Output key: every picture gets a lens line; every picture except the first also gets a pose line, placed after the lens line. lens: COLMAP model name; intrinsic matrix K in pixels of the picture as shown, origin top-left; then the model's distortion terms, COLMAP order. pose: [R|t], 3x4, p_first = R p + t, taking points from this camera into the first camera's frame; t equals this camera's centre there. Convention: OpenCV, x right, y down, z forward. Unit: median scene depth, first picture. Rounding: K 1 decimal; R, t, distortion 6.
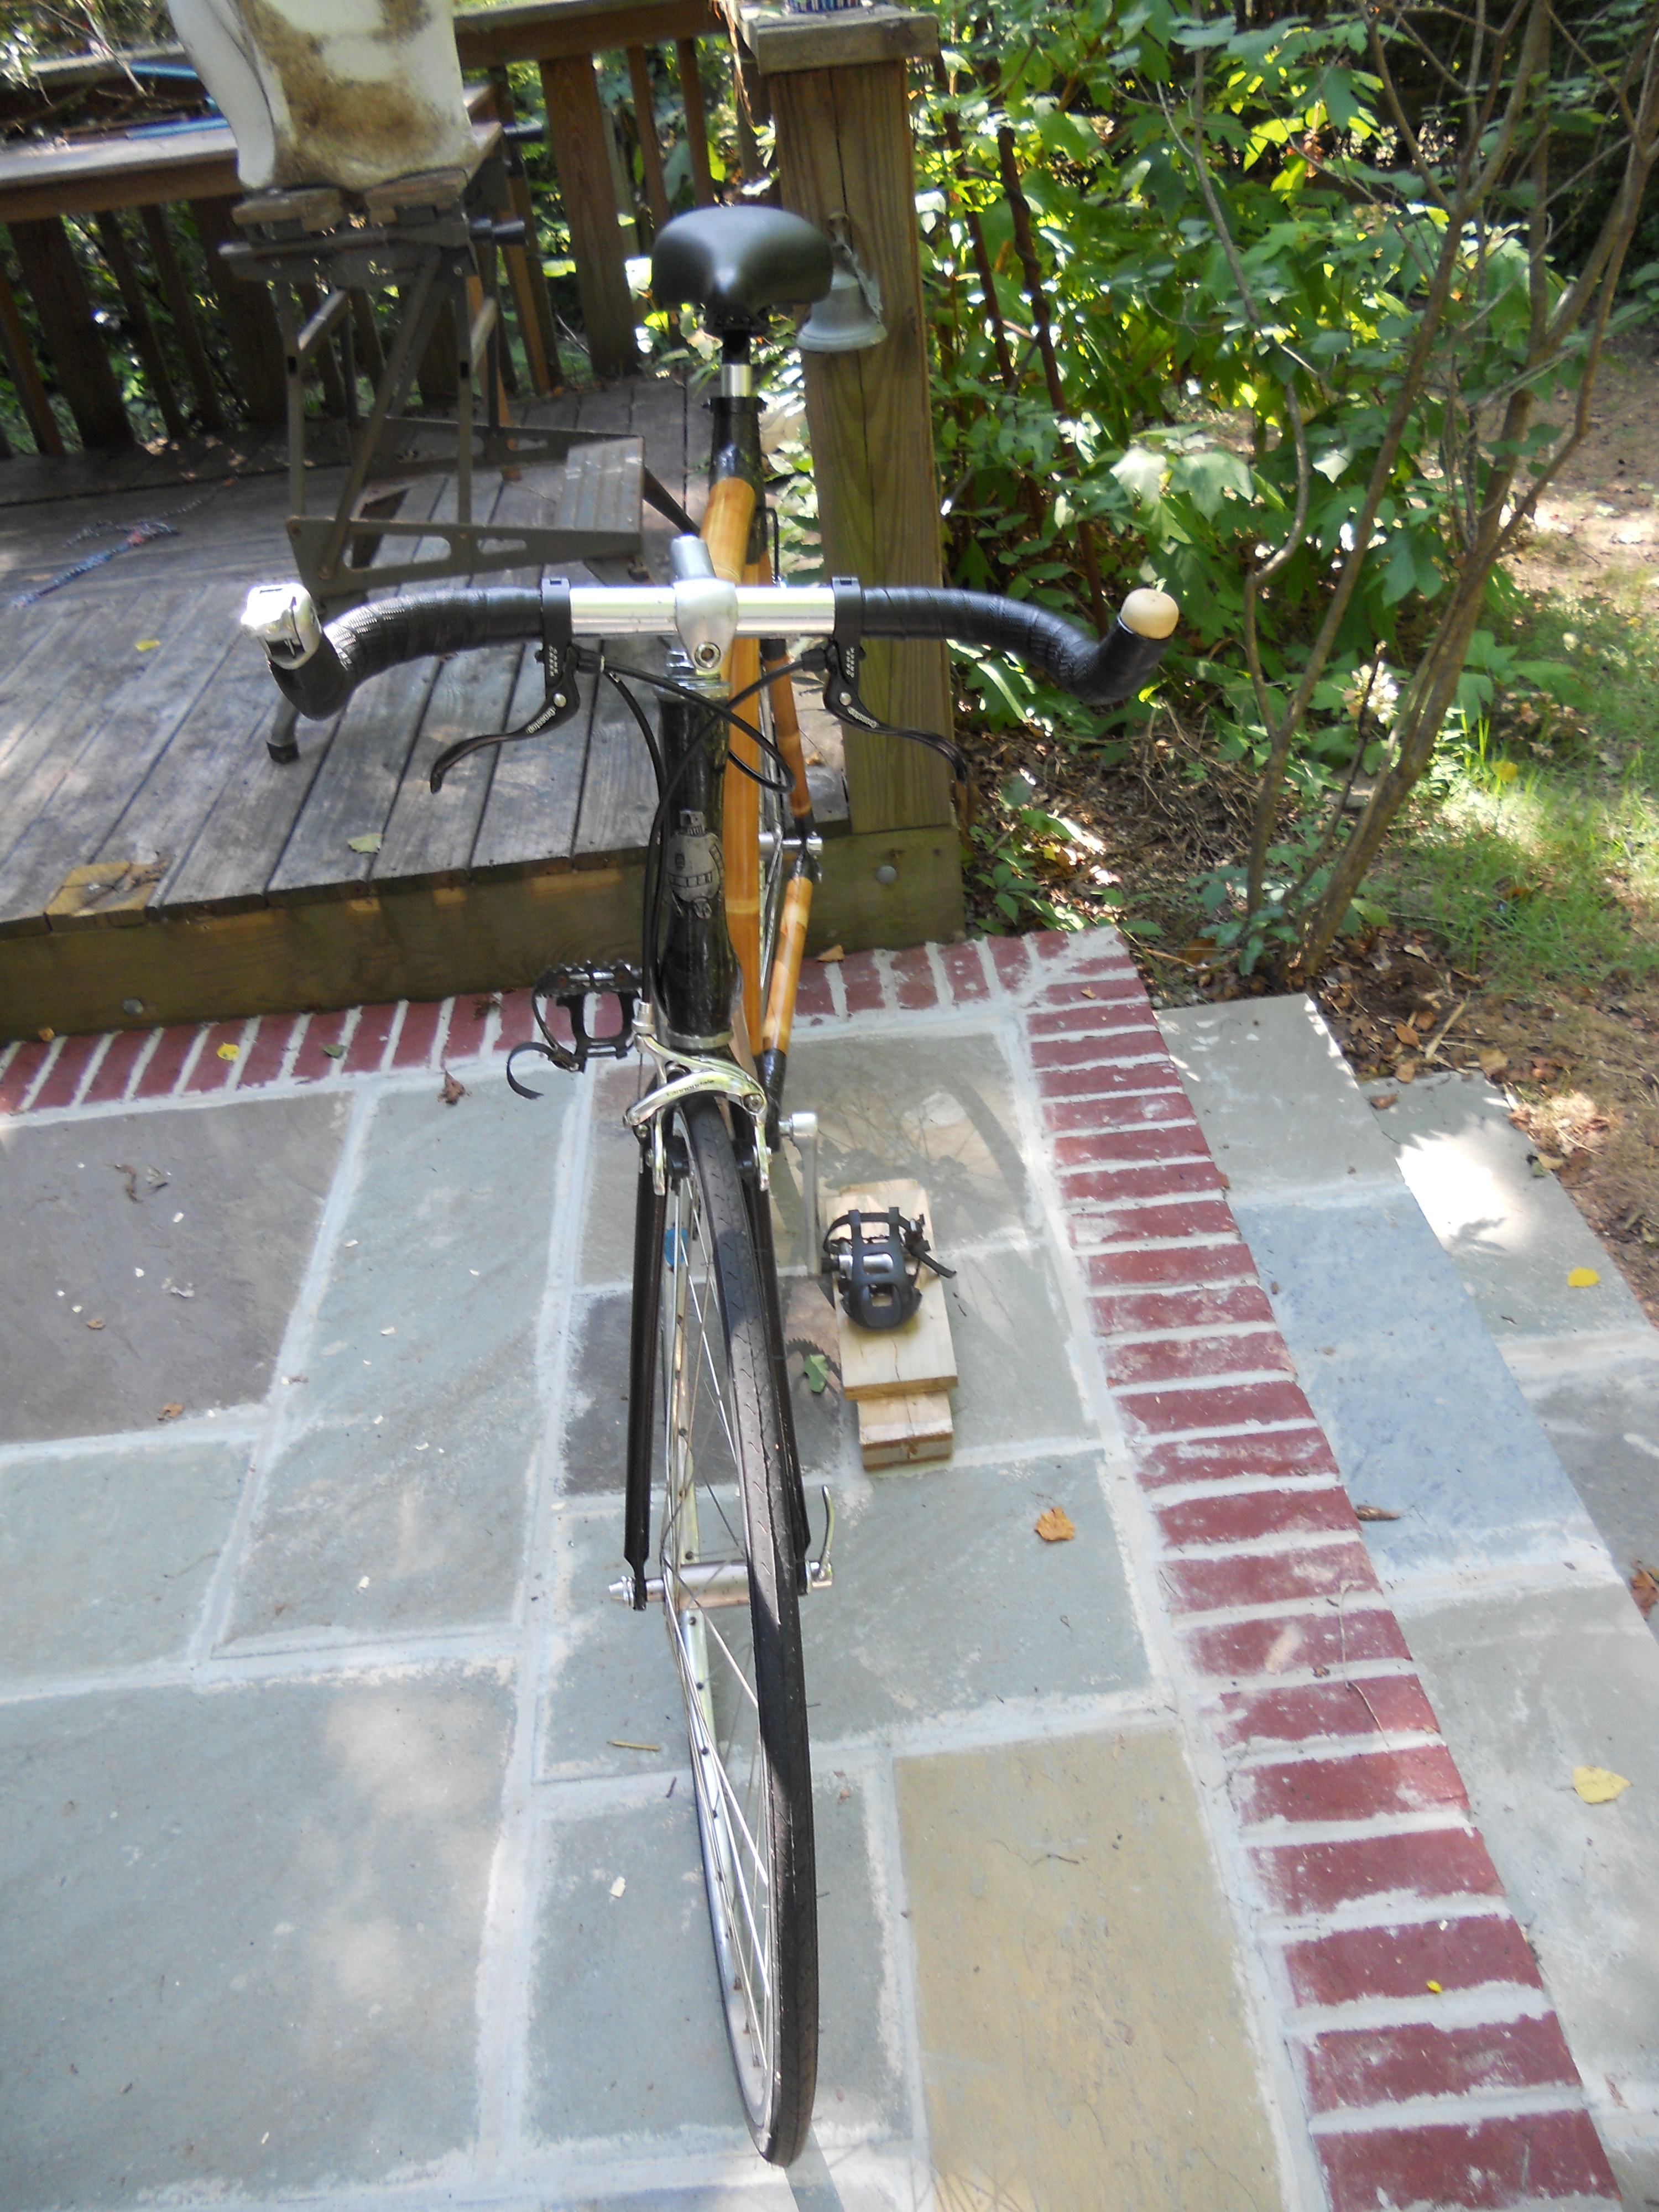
lens RADIAL K [[1697.9, 0, 822.6], [0, 1697.9, 1110.9], [0, 0, 1]] dist [-0.043633, 0.013631]
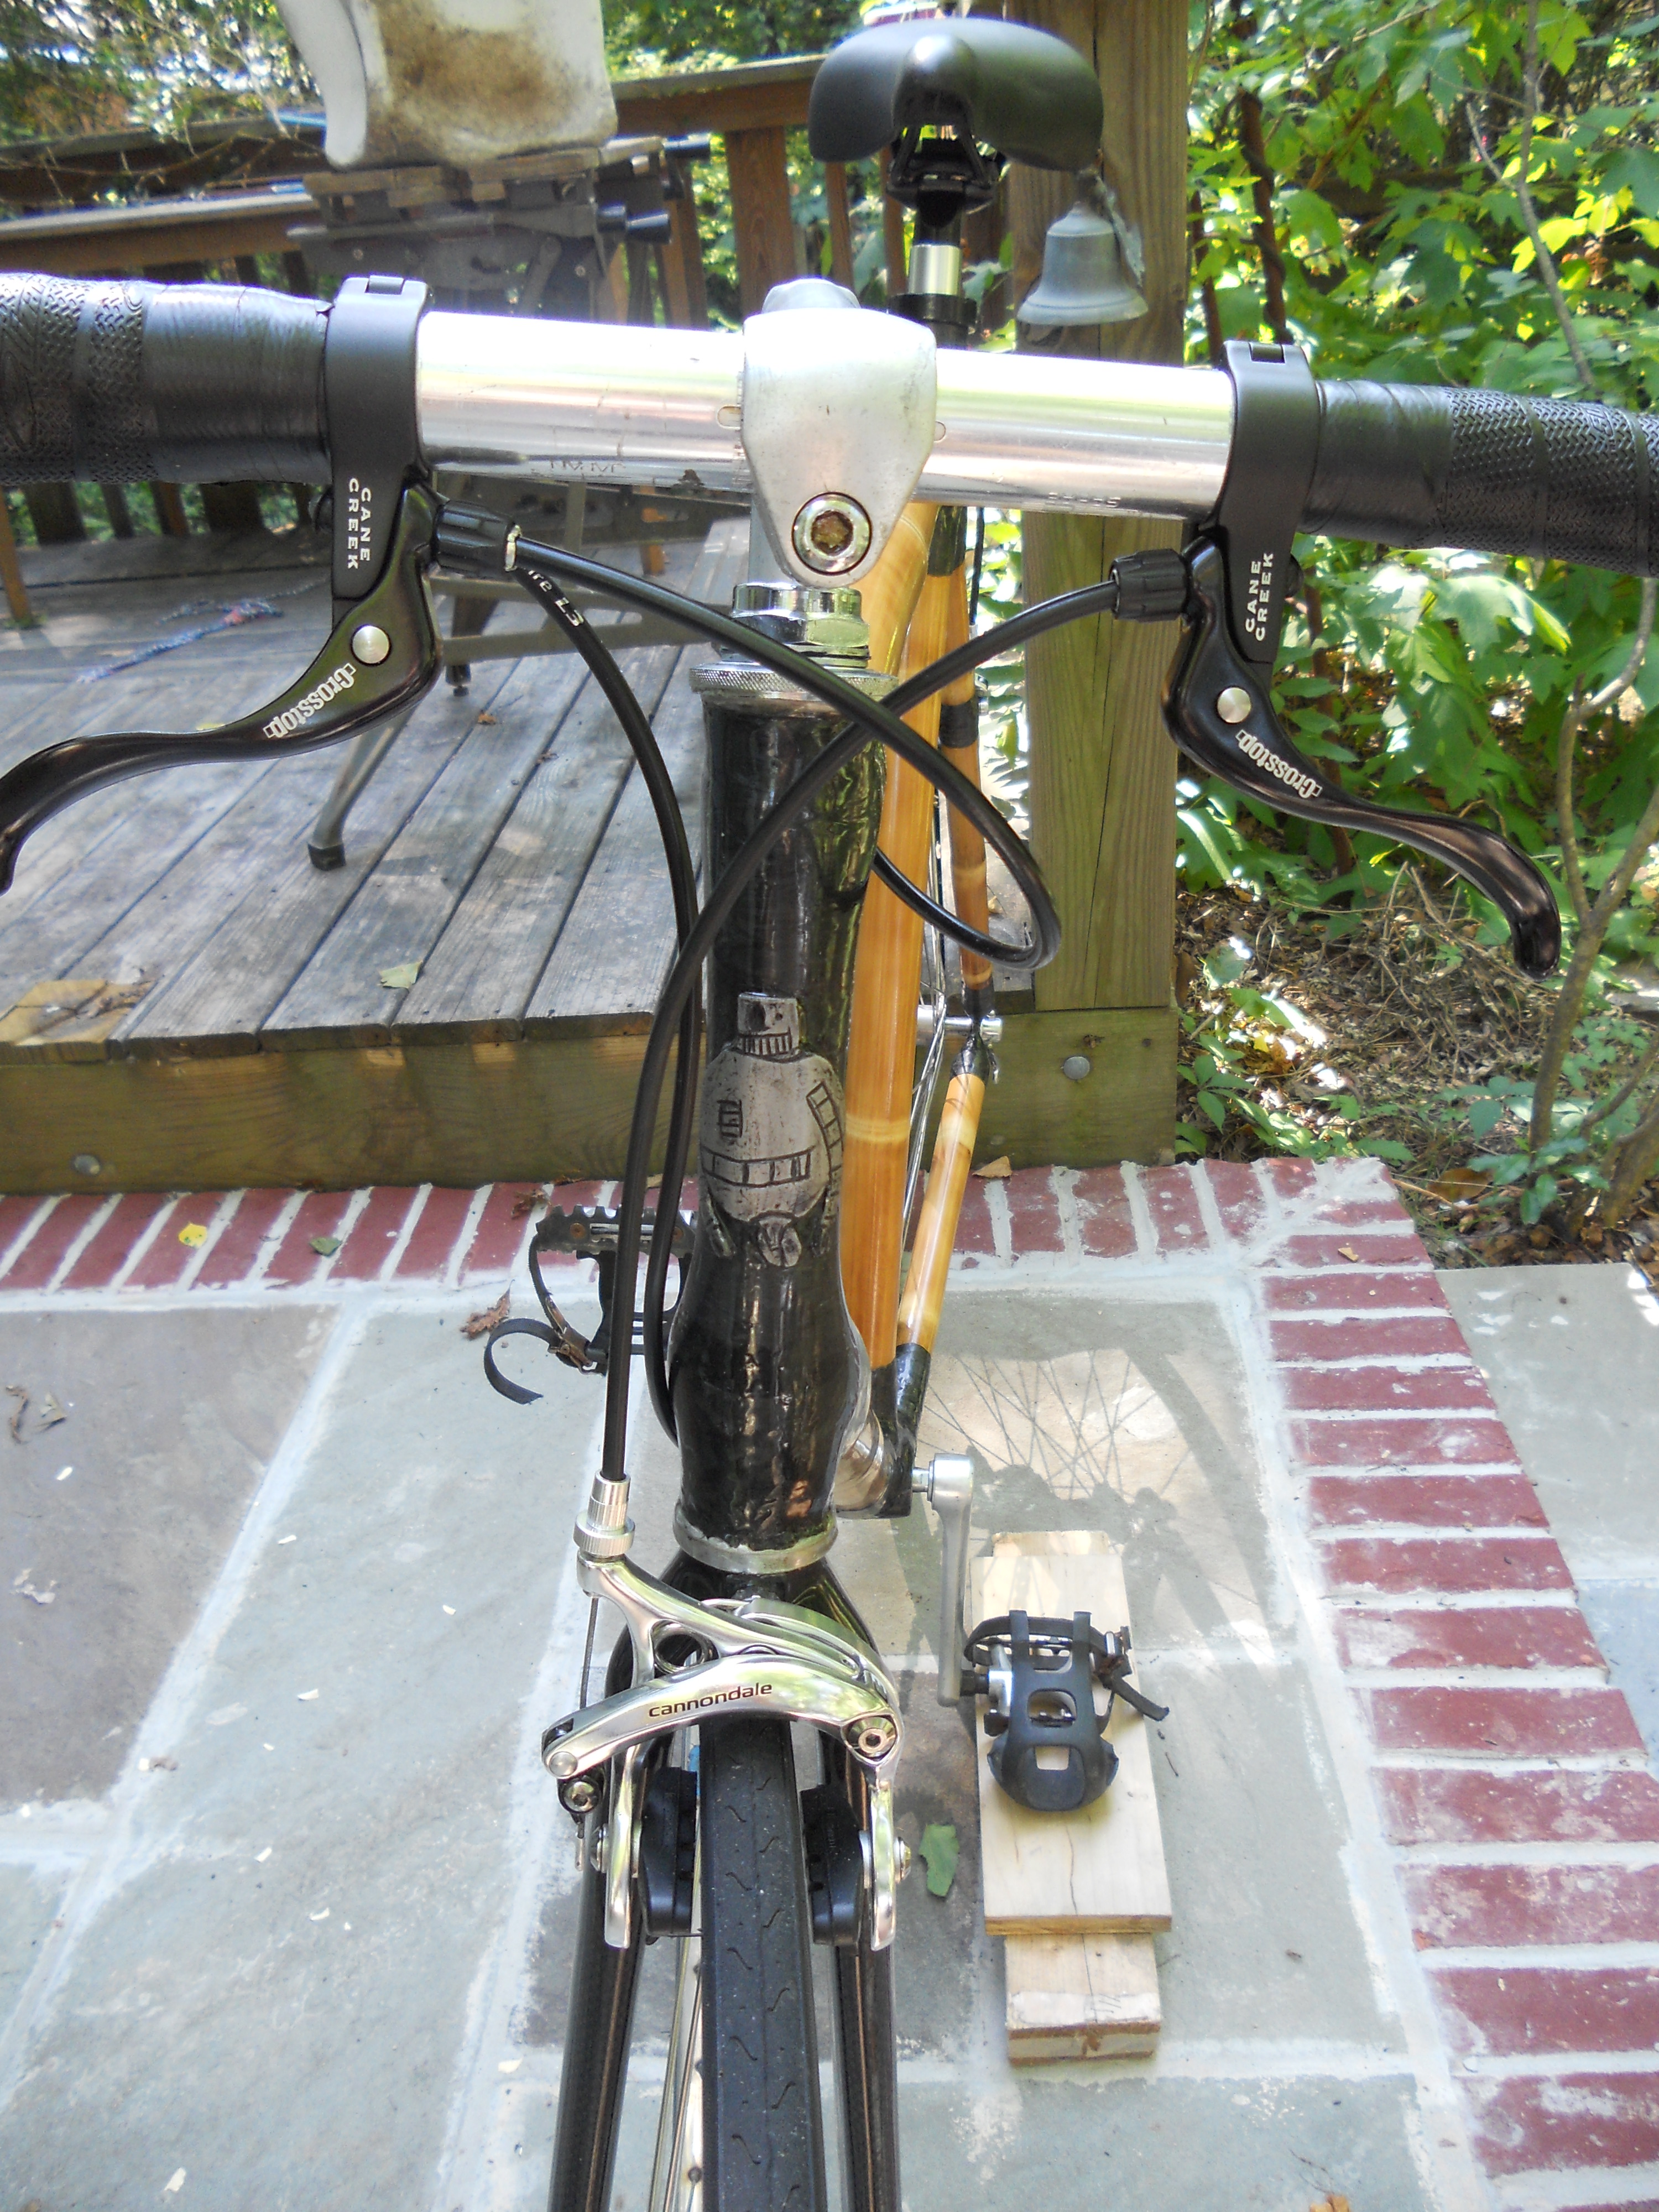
lens RADIAL K [[1697.9, 0, 828.0], [0, 1697.9, 1104.8], [0, 0, 1]] dist [-0.043633, 0.013631]
pose [[0.994626, 0.072398, -0.074016, -0.015881], [-0.078787, 0.993054, -0.087388, -0.056492], [0.067175, 0.092750, 0.993421, 0.292837]]
